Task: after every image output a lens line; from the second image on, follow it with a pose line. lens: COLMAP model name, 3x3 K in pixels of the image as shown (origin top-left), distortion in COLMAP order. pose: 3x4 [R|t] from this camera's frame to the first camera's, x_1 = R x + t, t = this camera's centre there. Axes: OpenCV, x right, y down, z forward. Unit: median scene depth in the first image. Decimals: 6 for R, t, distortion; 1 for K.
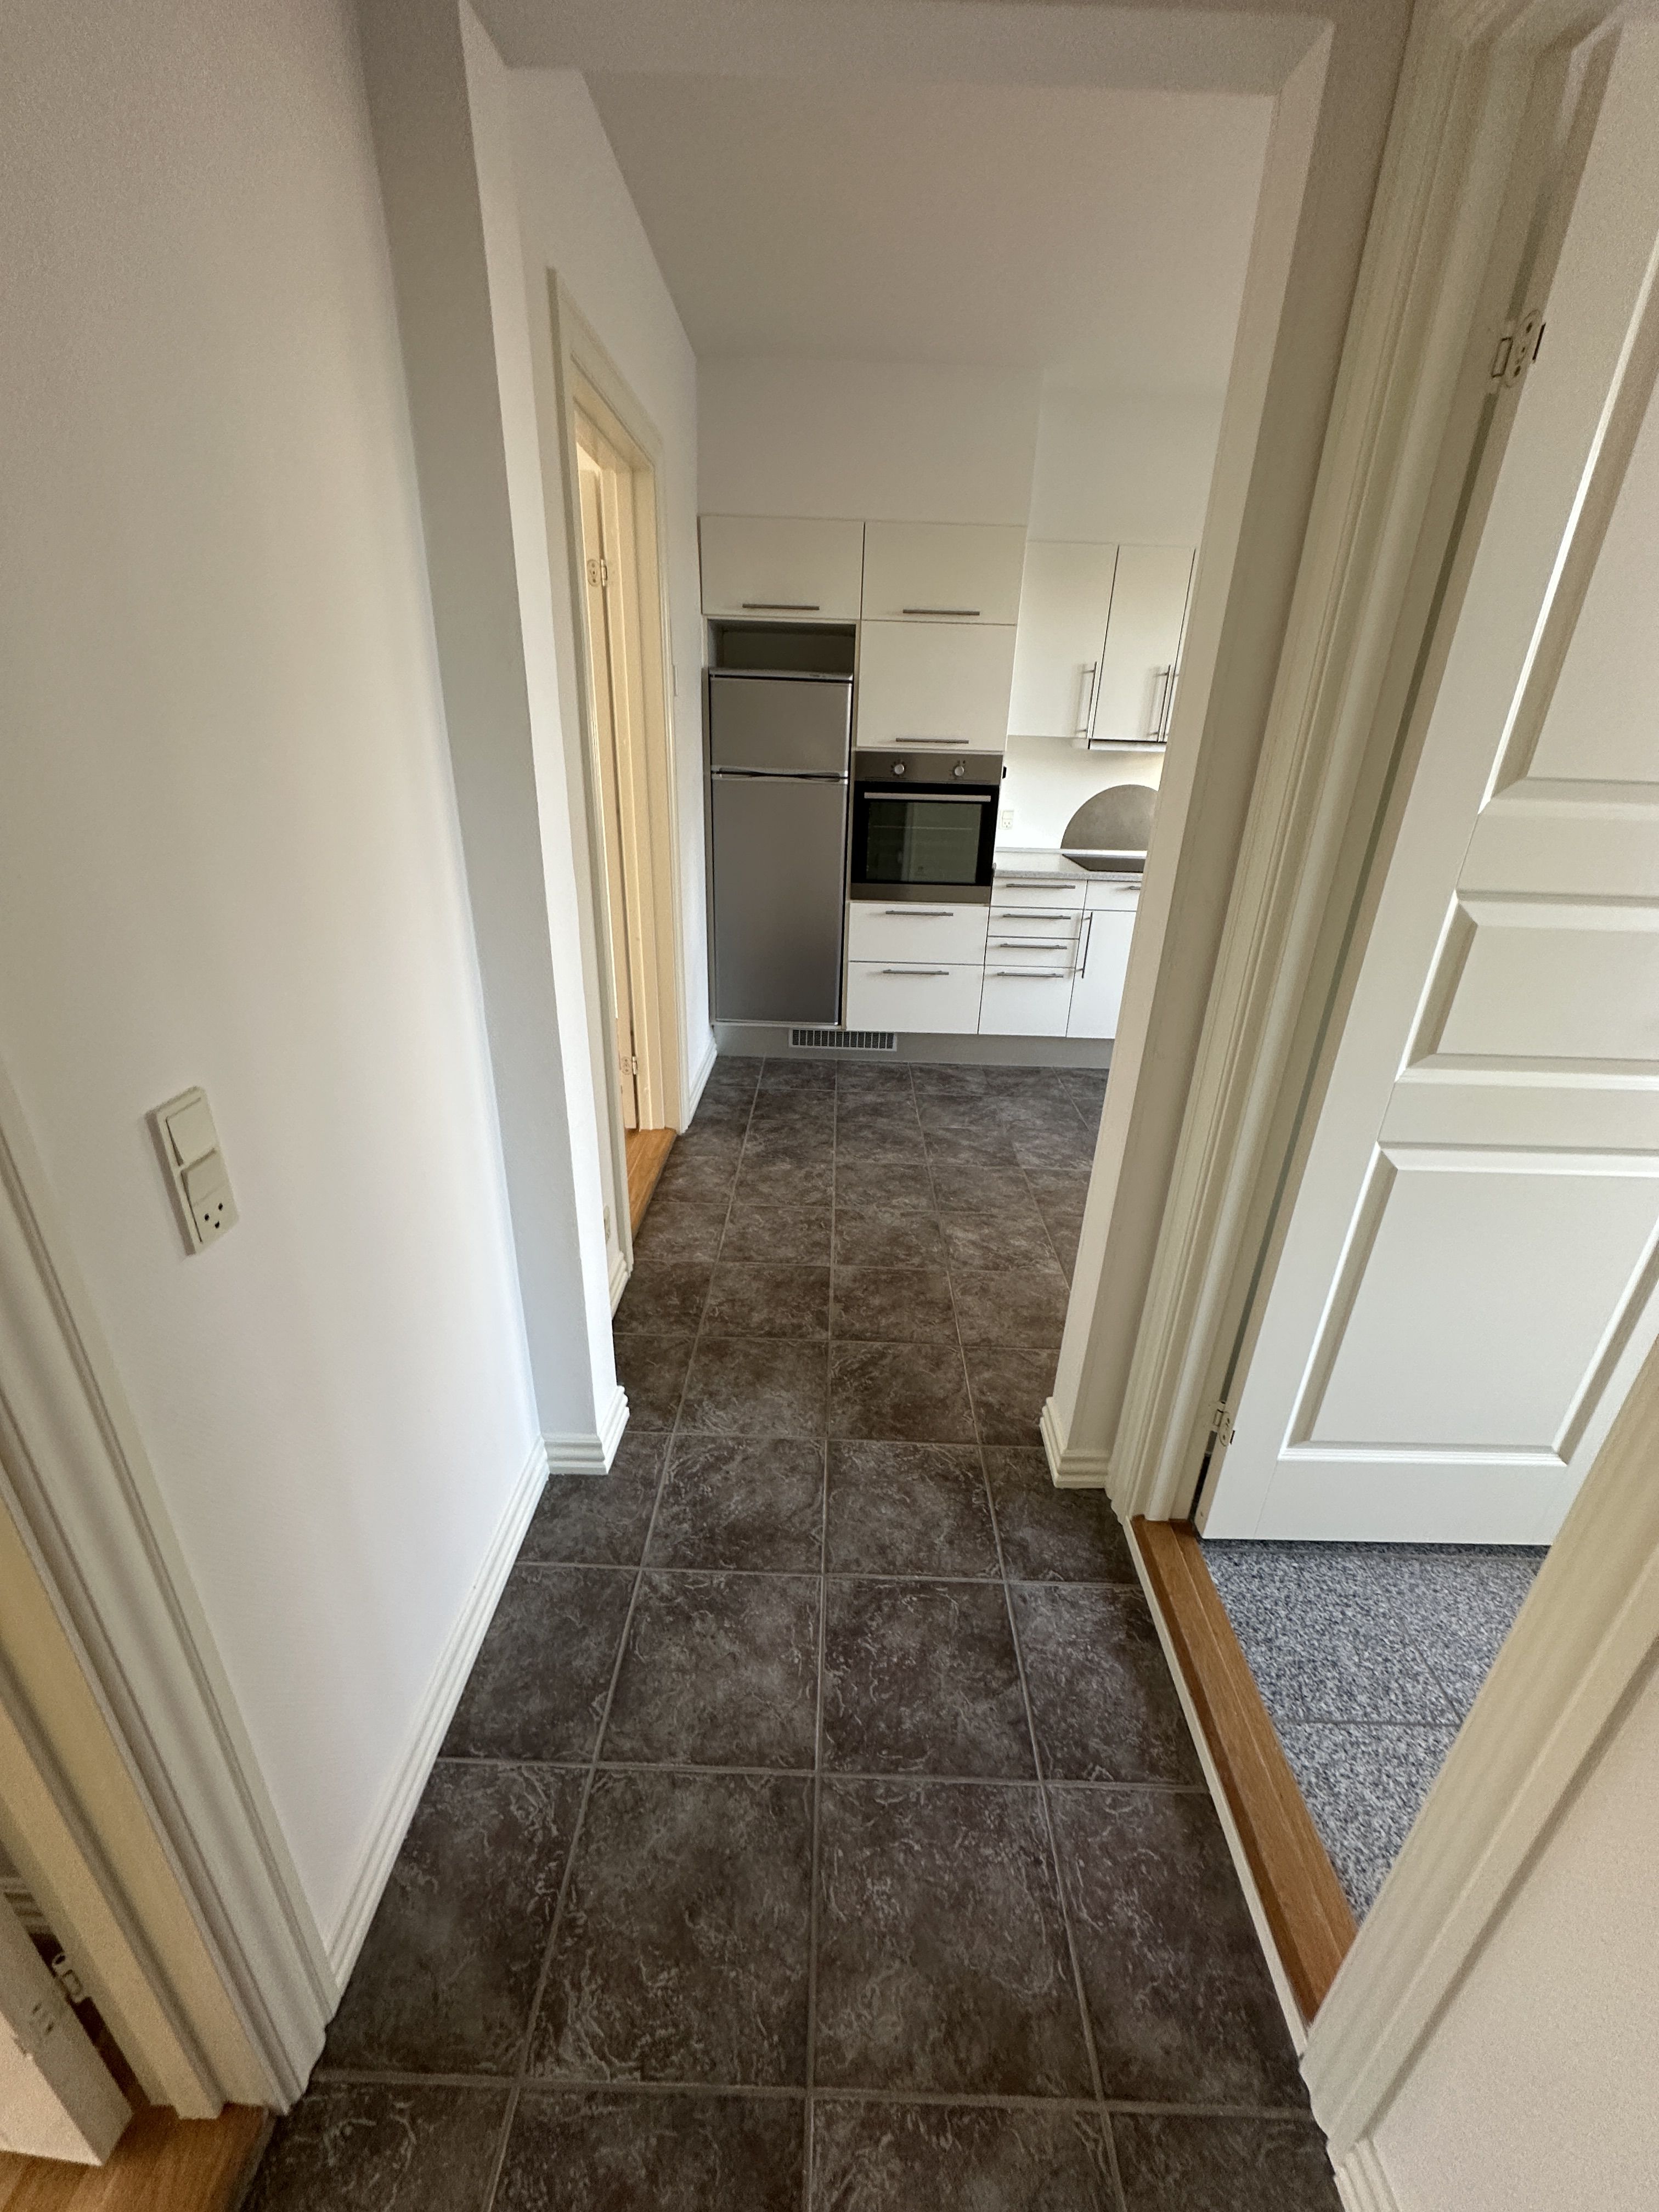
lens RADIAL K [[880.4, 0, 831.8], [0, 880.4, 1109.5], [0, 0, 1]] dist [0.000038, -0.000552]
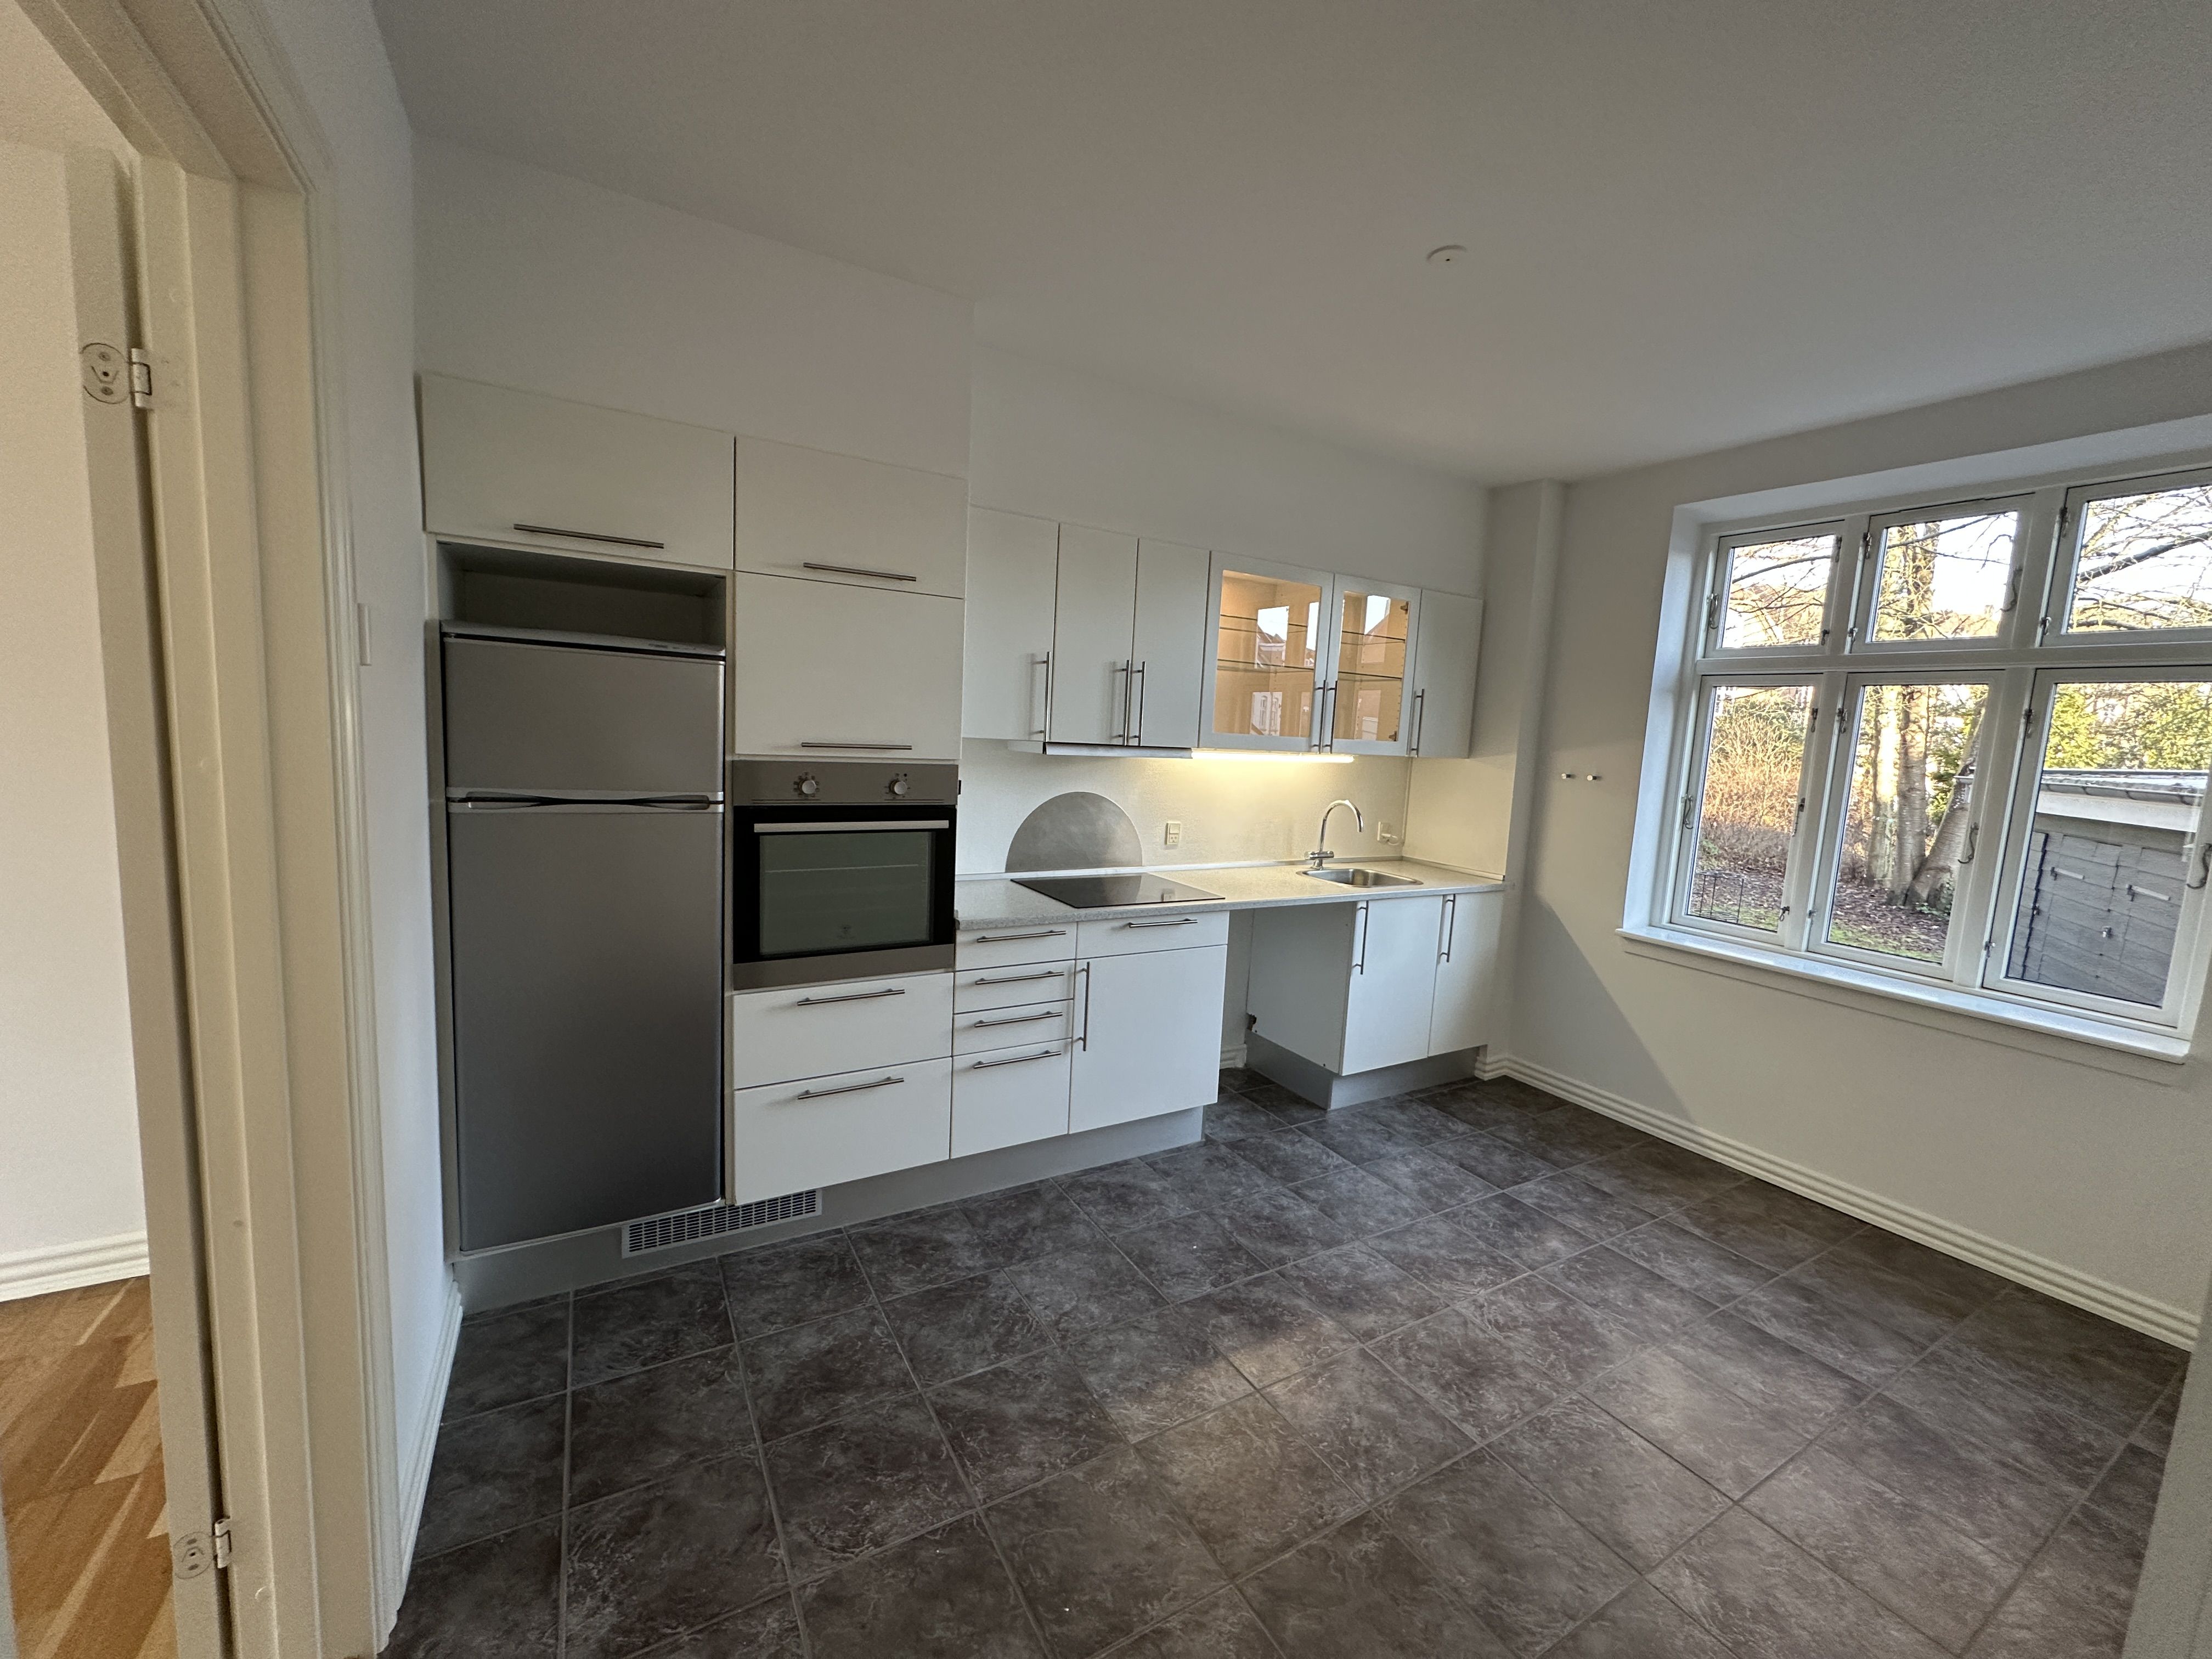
lens RADIAL K [[880.4, 0, 1097.7], [0, 880.4, 828.7], [0, 0, 1]] dist [0.000038, -0.000552]
pose [[0.859996, -0.045905, 0.508232, -0.066291], [0.182090, 0.957988, -0.221592, -0.167948], [-0.476708, 0.283112, 0.832224, 0.355552]]
